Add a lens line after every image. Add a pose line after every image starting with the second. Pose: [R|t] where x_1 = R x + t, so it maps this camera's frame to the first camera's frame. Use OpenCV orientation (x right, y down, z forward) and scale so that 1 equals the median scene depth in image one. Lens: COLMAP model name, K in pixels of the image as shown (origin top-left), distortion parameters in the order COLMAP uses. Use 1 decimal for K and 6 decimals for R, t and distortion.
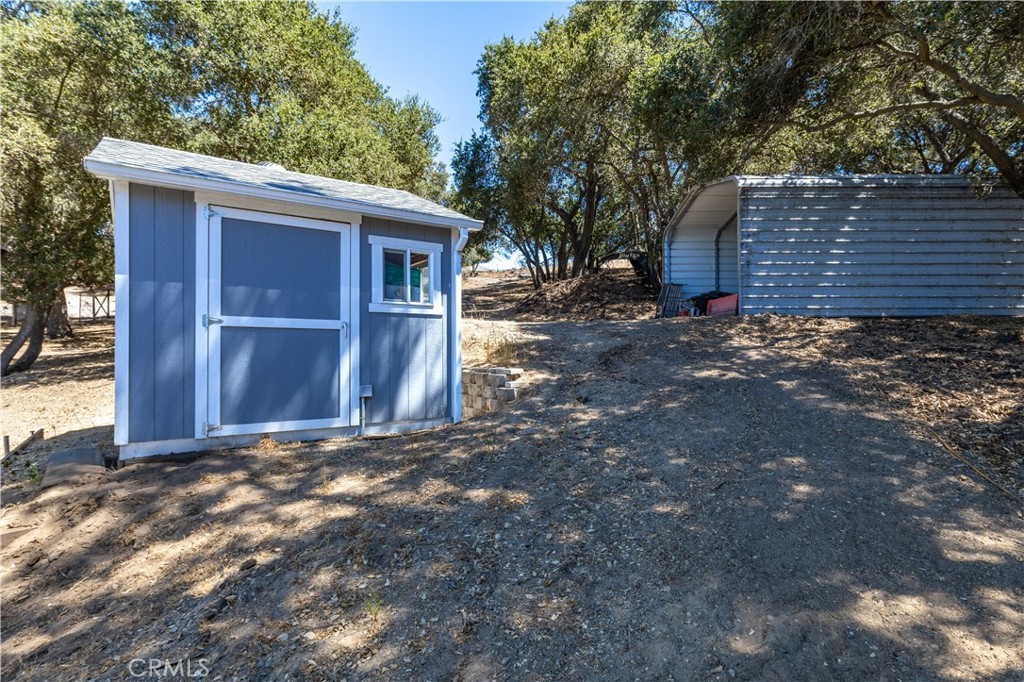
lens RADIAL K [[533.5, 0, 514.9], [0, 533.5, 341.6], [0, 0, 1]] dist [-0.001165, 0.000696]
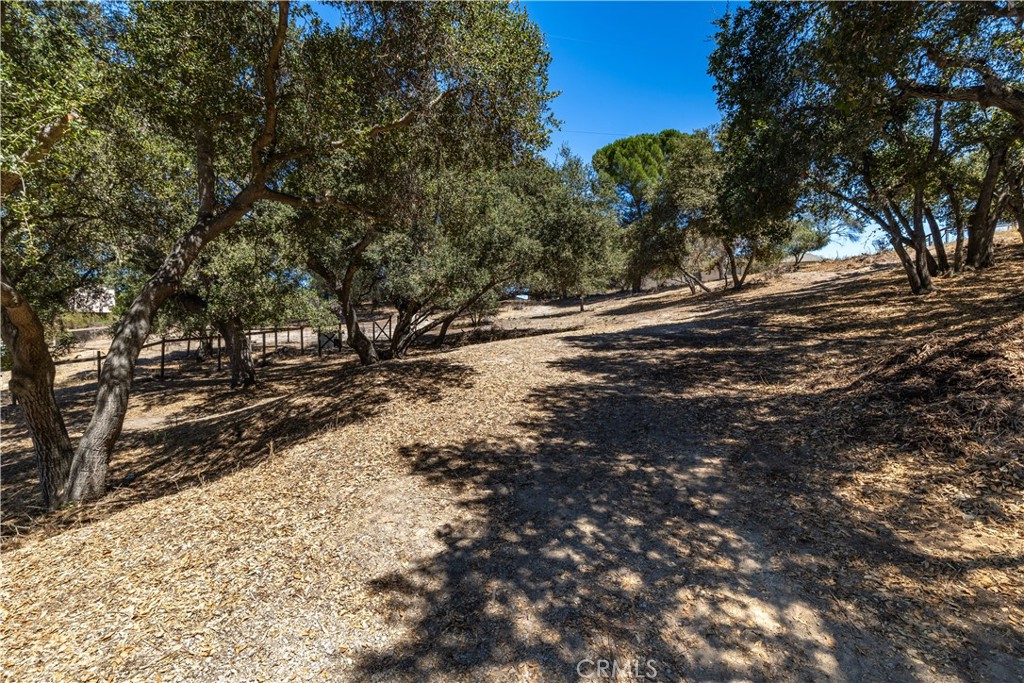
lens RADIAL K [[455.7, 0, 508.3], [0, 455.7, 346.5], [0, 0, 1]] dist [0.003418, -0.000088]
pose [[0.785296, 0.016294, -0.618906, 0.004446], [0.003346, 0.999527, 0.030559, -0.052491], [0.619112, -0.026069, 0.784870, 0.356169]]
